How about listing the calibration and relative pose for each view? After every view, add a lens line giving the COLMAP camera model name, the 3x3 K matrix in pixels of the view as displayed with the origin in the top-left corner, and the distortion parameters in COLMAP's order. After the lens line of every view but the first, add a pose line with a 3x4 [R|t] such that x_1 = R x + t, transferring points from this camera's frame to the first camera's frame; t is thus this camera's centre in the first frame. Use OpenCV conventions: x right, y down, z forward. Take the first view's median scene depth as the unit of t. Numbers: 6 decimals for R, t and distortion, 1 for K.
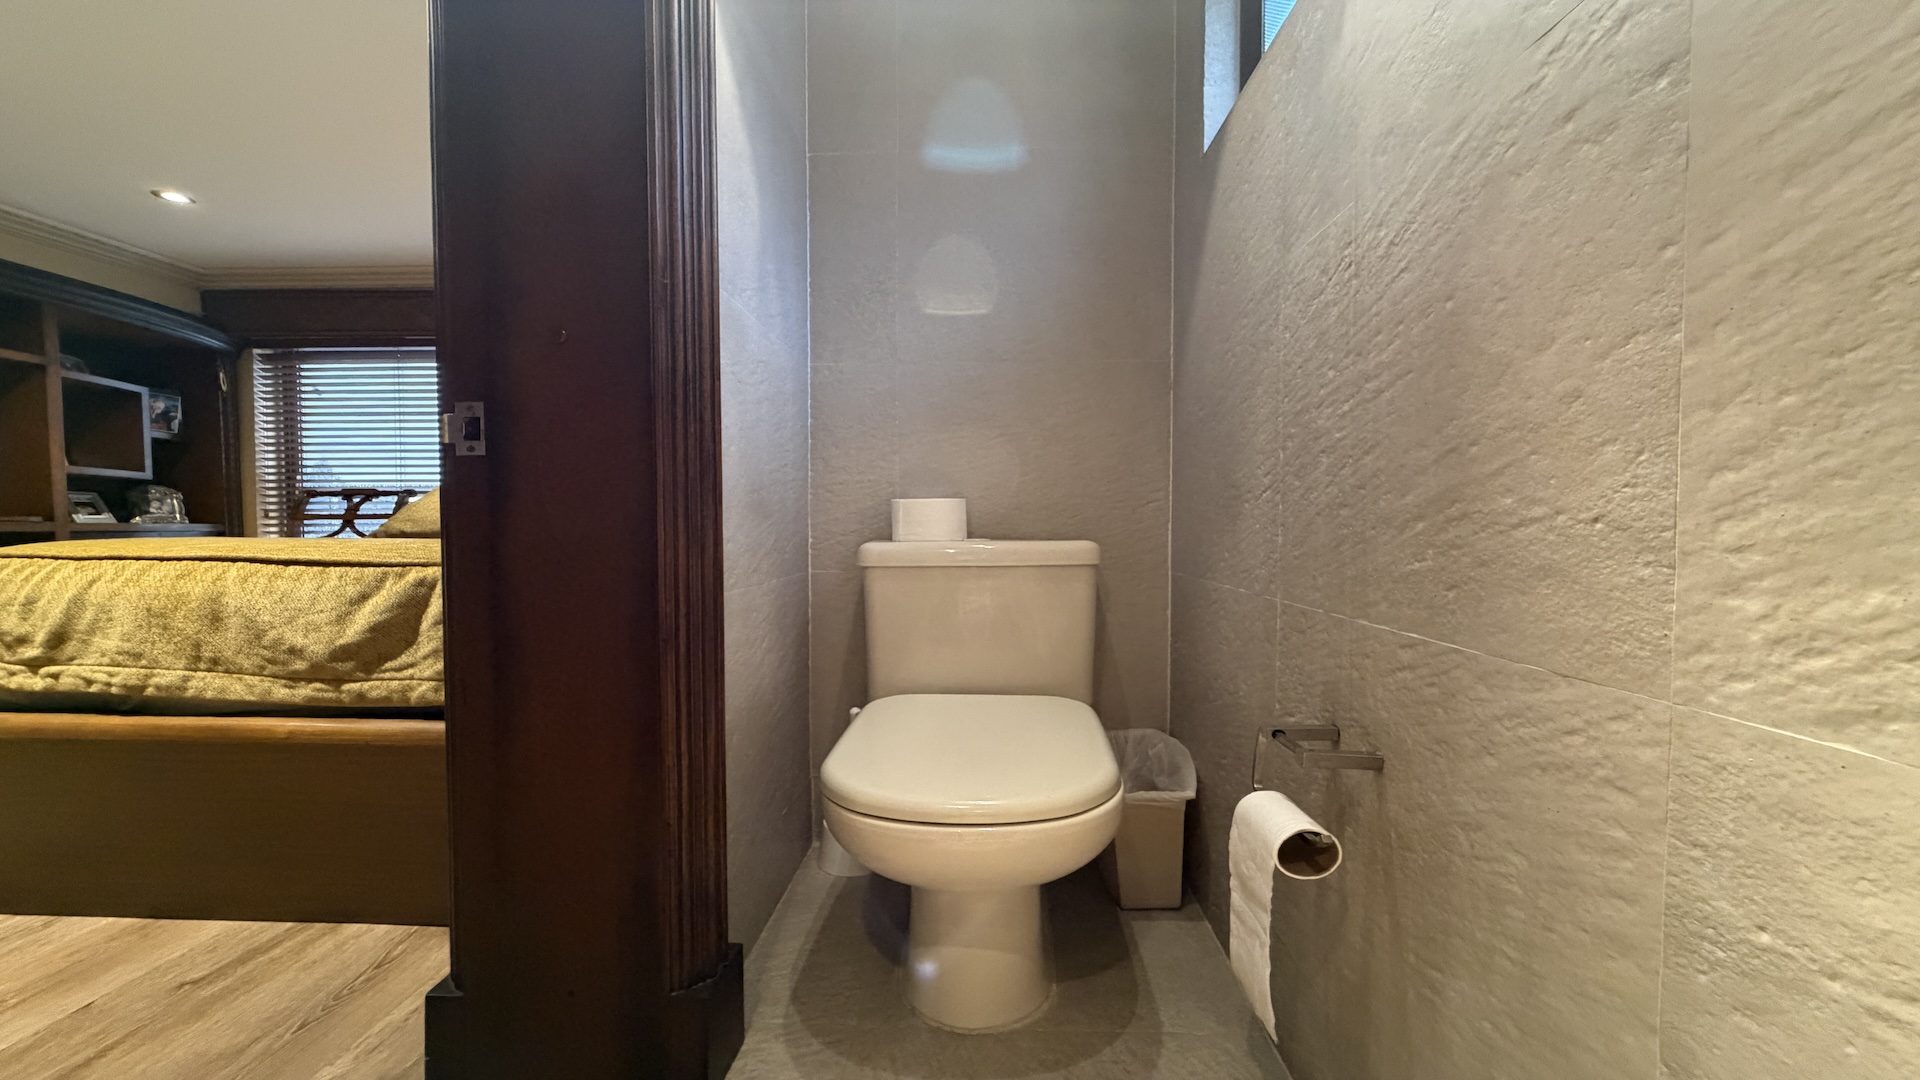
lens RADIAL K [[767.3, 0, 960.0], [0, 767.3, 540.0], [0, 0, 1]] dist [0.000290, 0.000270]
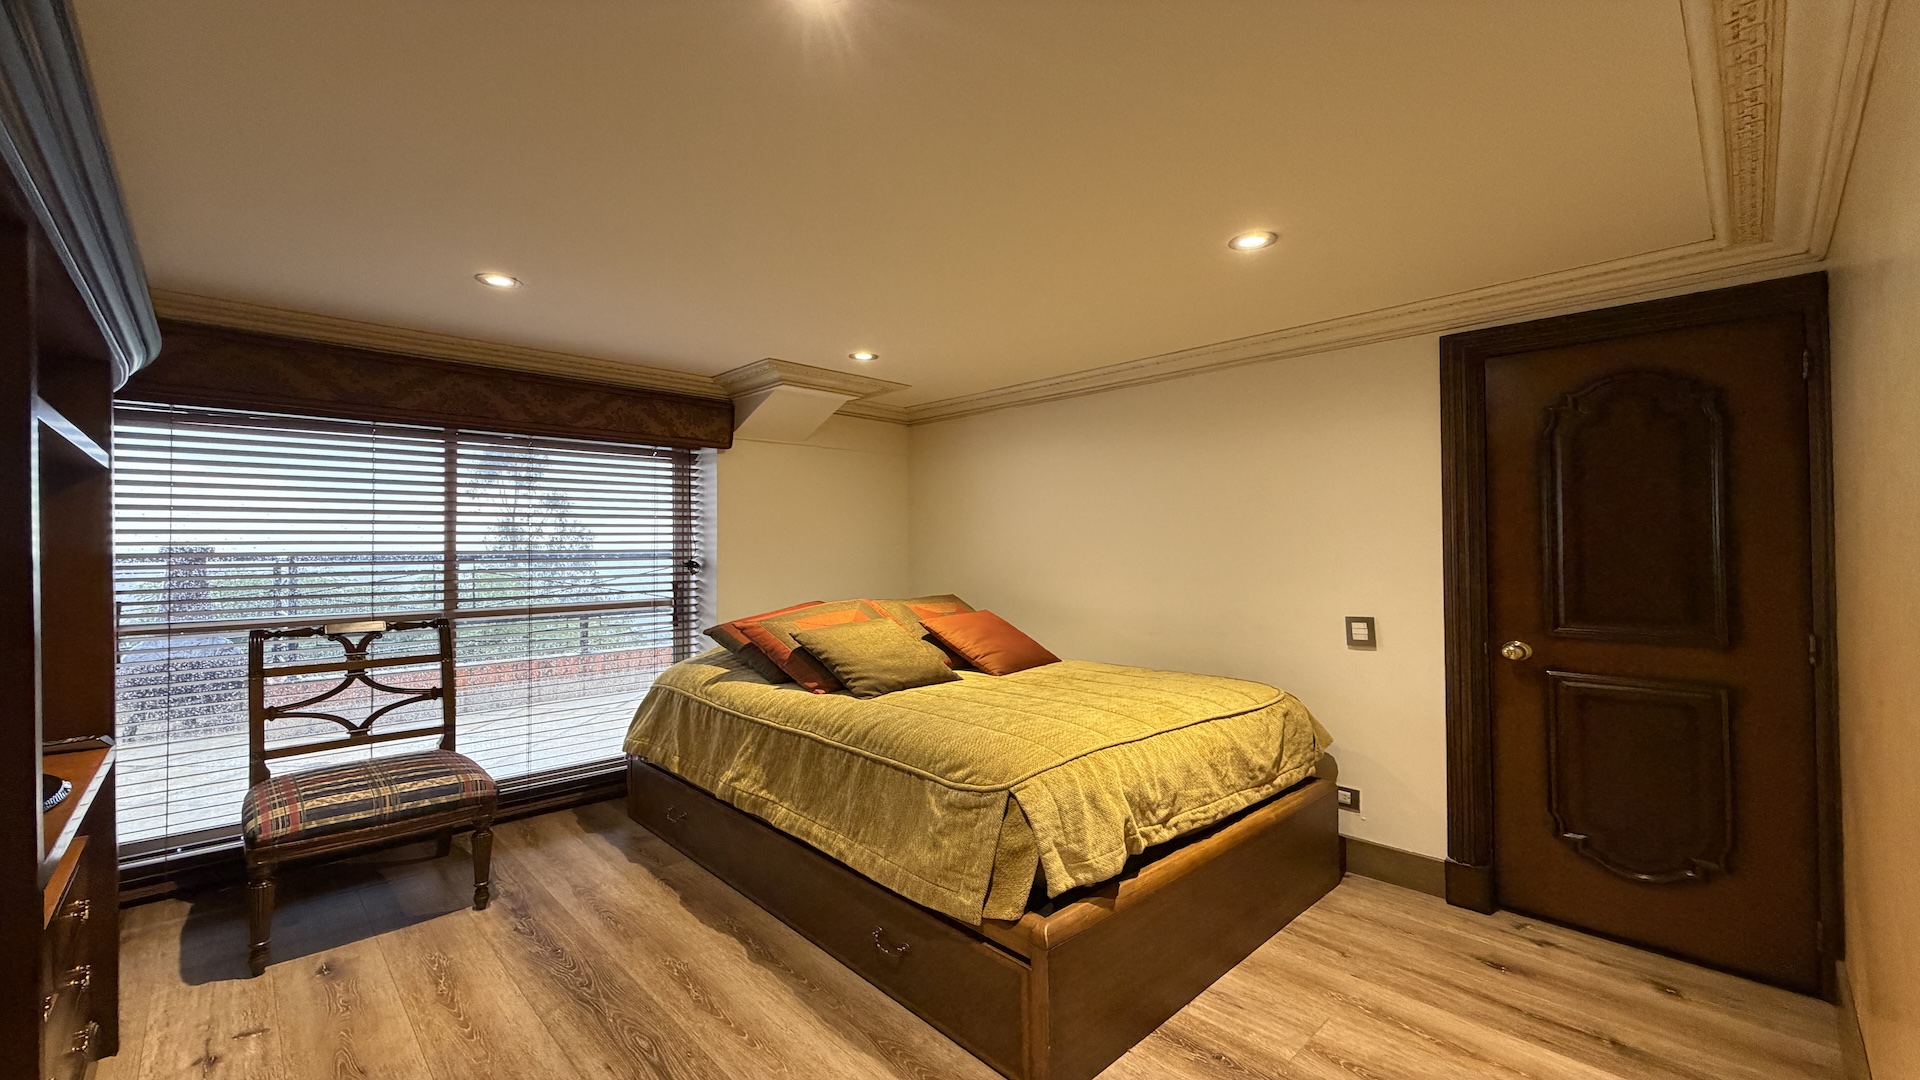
lens RADIAL K [[767.3, 0, 960.0], [0, 767.3, 540.0], [0, 0, 1]] dist [0.000290, 0.000270]
pose [[0.704116, -0.003168, 0.710078, -2.428334], [0.022172, 0.999601, -0.017525, -0.321303], [-0.709739, 0.028083, 0.703905, 0.283056]]
